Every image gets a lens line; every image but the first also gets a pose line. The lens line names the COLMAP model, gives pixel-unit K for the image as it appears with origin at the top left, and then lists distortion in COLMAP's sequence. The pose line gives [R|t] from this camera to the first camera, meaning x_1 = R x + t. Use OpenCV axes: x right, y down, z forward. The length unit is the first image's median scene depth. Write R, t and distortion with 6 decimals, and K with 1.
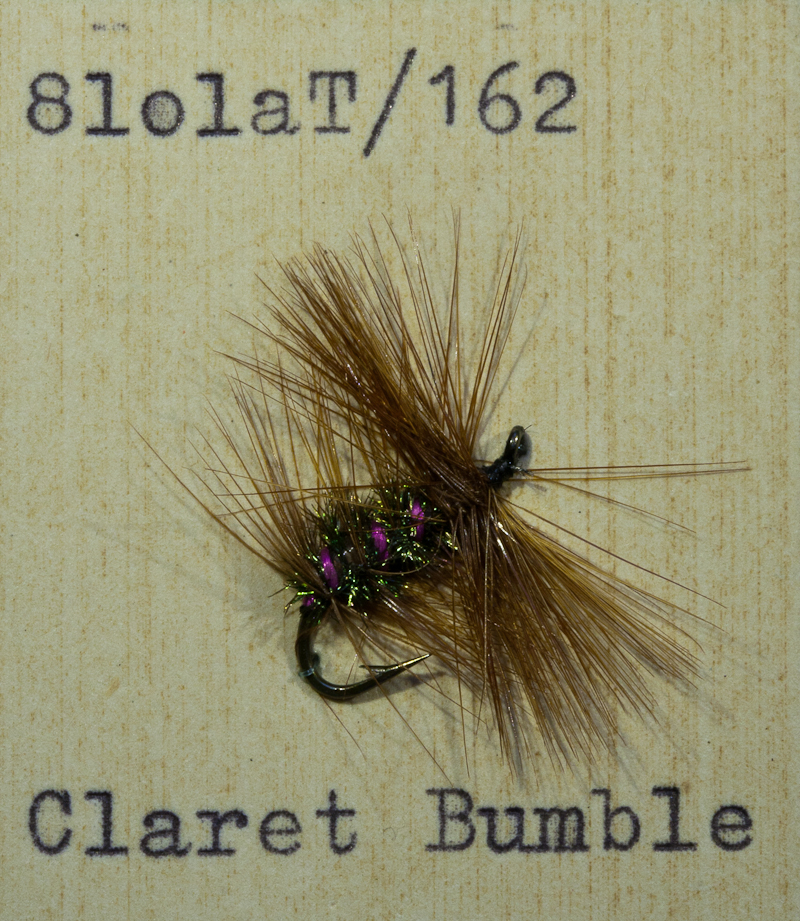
lens RADIAL K [[361.2, 0, 400.0], [0, 361.2, 460.5], [0, 0, 1]] dist [0.000810, -0.000149]
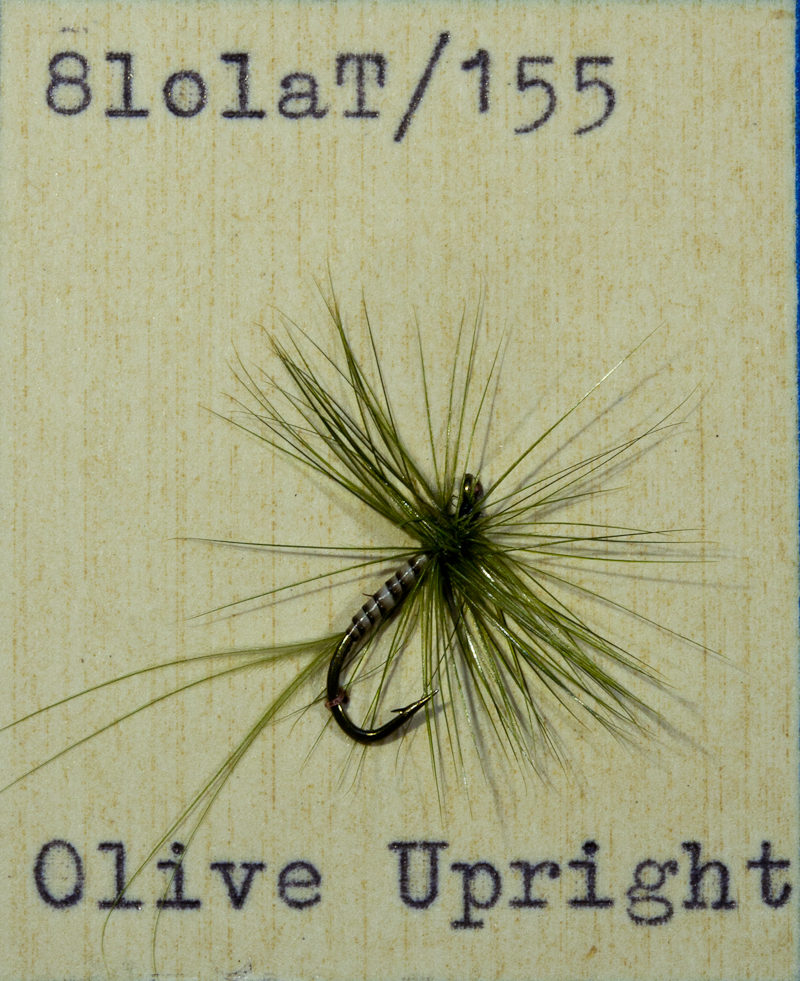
lens RADIAL K [[397.2, 0, 382.6], [0, 397.2, 481.4], [0, 0, 1]] dist [-0.001729, -0.000286]
pose [[0.999959, 0.008761, 0.002399, -0.154104], [-0.008768, 0.999957, 0.002986, 0.000976], [-0.002373, -0.003007, 0.999993, -0.000329]]
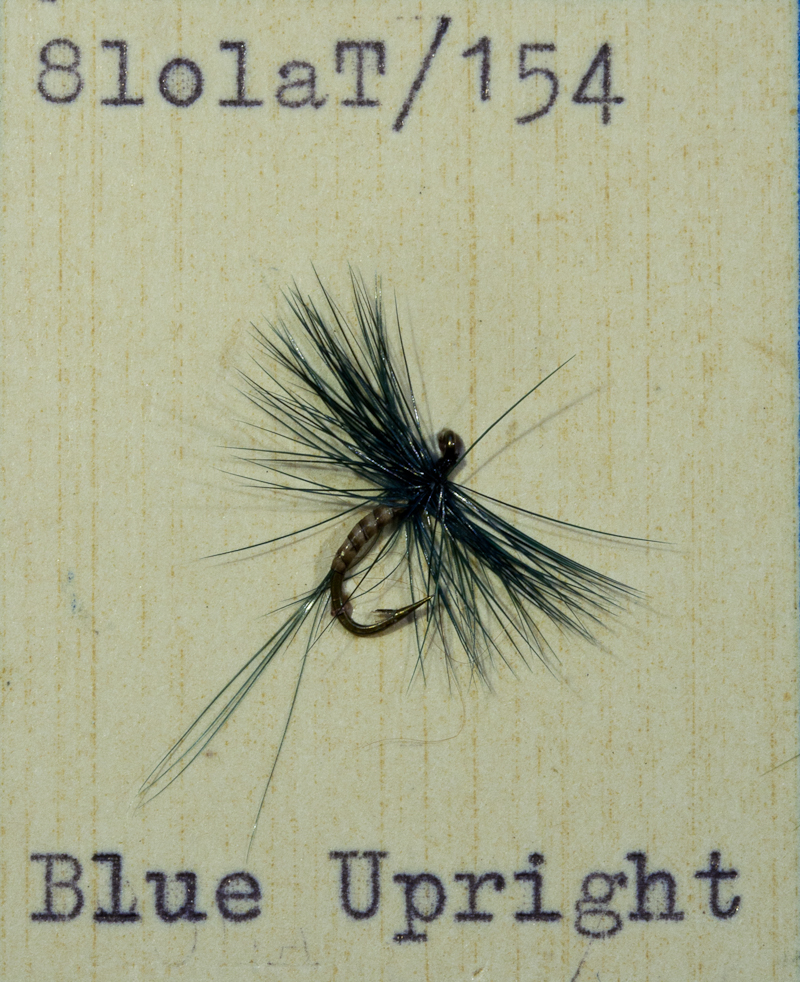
lens RADIAL K [[409.6, 0, 387.6], [0, 409.6, 482.4], [0, 0, 1]] dist [-0.002539, -0.000442]
pose [[0.999953, 0.009320, 0.002686, -0.147868], [-0.009331, 0.999947, 0.004235, 0.000973], [-0.002646, -0.004260, 0.999987, -0.000277]]
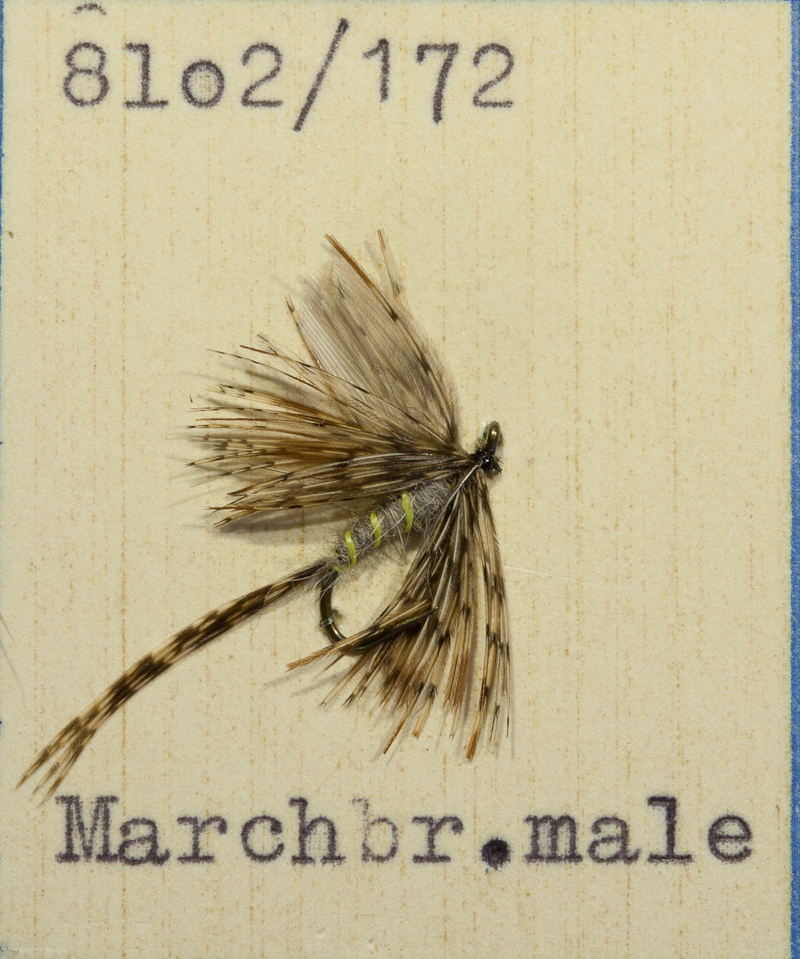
lens RADIAL K [[378.7, 0, 417.9], [0, 378.7, 463.3], [0, 0, 1]] dist [0.000296, 0.000075]
pose [[0.999984, 0.005437, -0.001609, -0.089105], [-0.005411, 0.999856, 0.016082, 0.000648], [0.001697, -0.016073, 0.999869, 0.000023]]
